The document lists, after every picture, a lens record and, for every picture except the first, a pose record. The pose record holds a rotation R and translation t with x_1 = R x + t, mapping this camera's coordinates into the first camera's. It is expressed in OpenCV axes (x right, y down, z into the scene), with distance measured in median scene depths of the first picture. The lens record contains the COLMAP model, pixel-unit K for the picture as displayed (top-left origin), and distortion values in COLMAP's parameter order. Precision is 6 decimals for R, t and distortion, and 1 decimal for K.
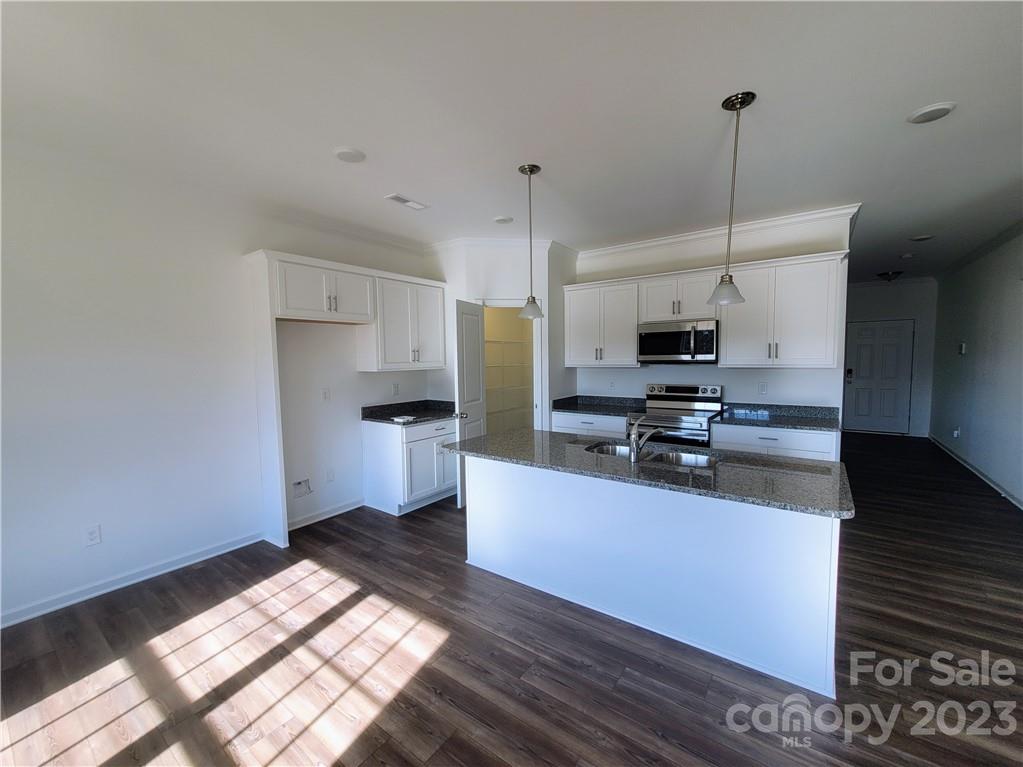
lens RADIAL K [[416.9, 0, 511.5], [0, 416.9, 383.5], [0, 0, 1]] dist [-0.022844, 0.000011]
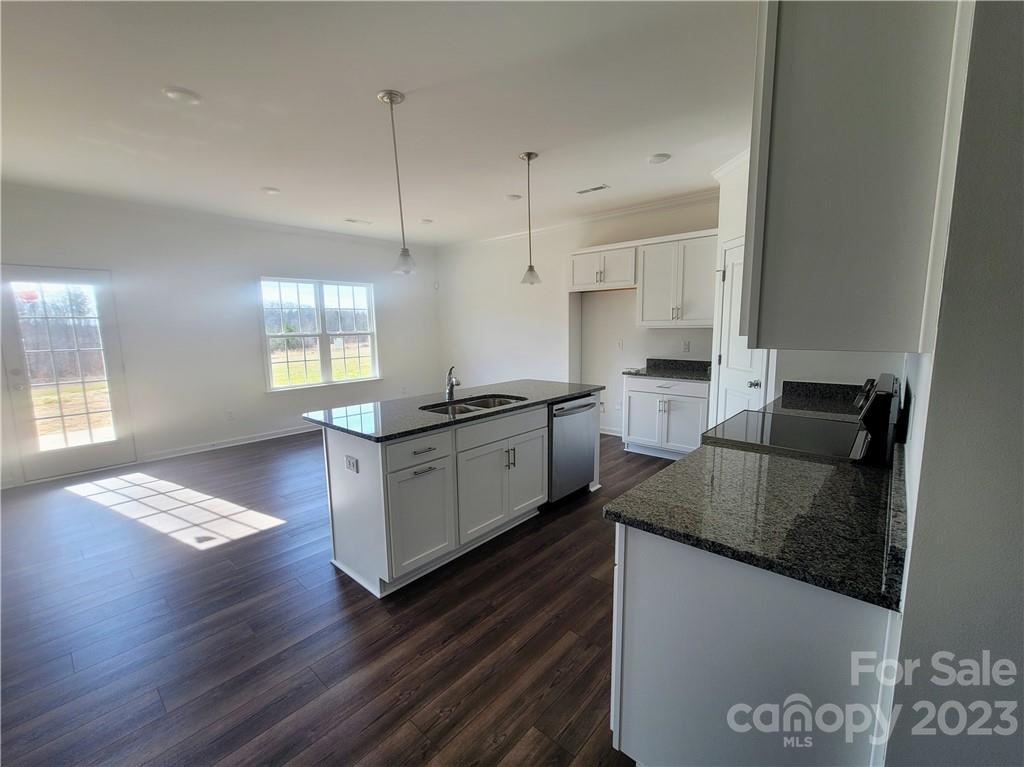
lens RADIAL K [[438.1, 0, 512.0], [0, 438.1, 383.5], [0, 0, 1]] dist [-0.000608, -0.000073]
pose [[-0.101362, 0.147774, -0.983813, 0.984977], [-0.054239, 0.986615, 0.153783, -0.047211], [0.993370, 0.068948, -0.091991, 0.792129]]
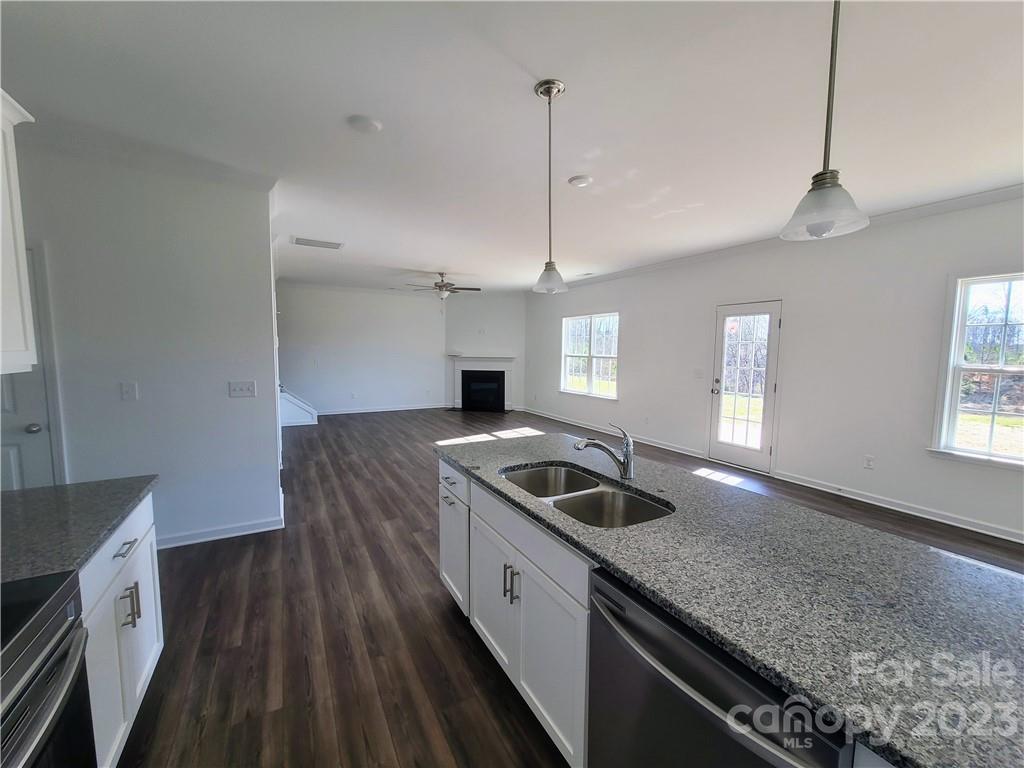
lens RADIAL K [[413.1, 0, 512.0], [0, 413.1, 384.0], [0, 0, 1]] dist [-0.000126, -0.000018]
pose [[-0.901558, -0.027999, 0.431751, 0.102759], [0.037029, 0.989249, 0.141475, -0.063553], [-0.431070, 0.143535, -0.890829, 1.068017]]
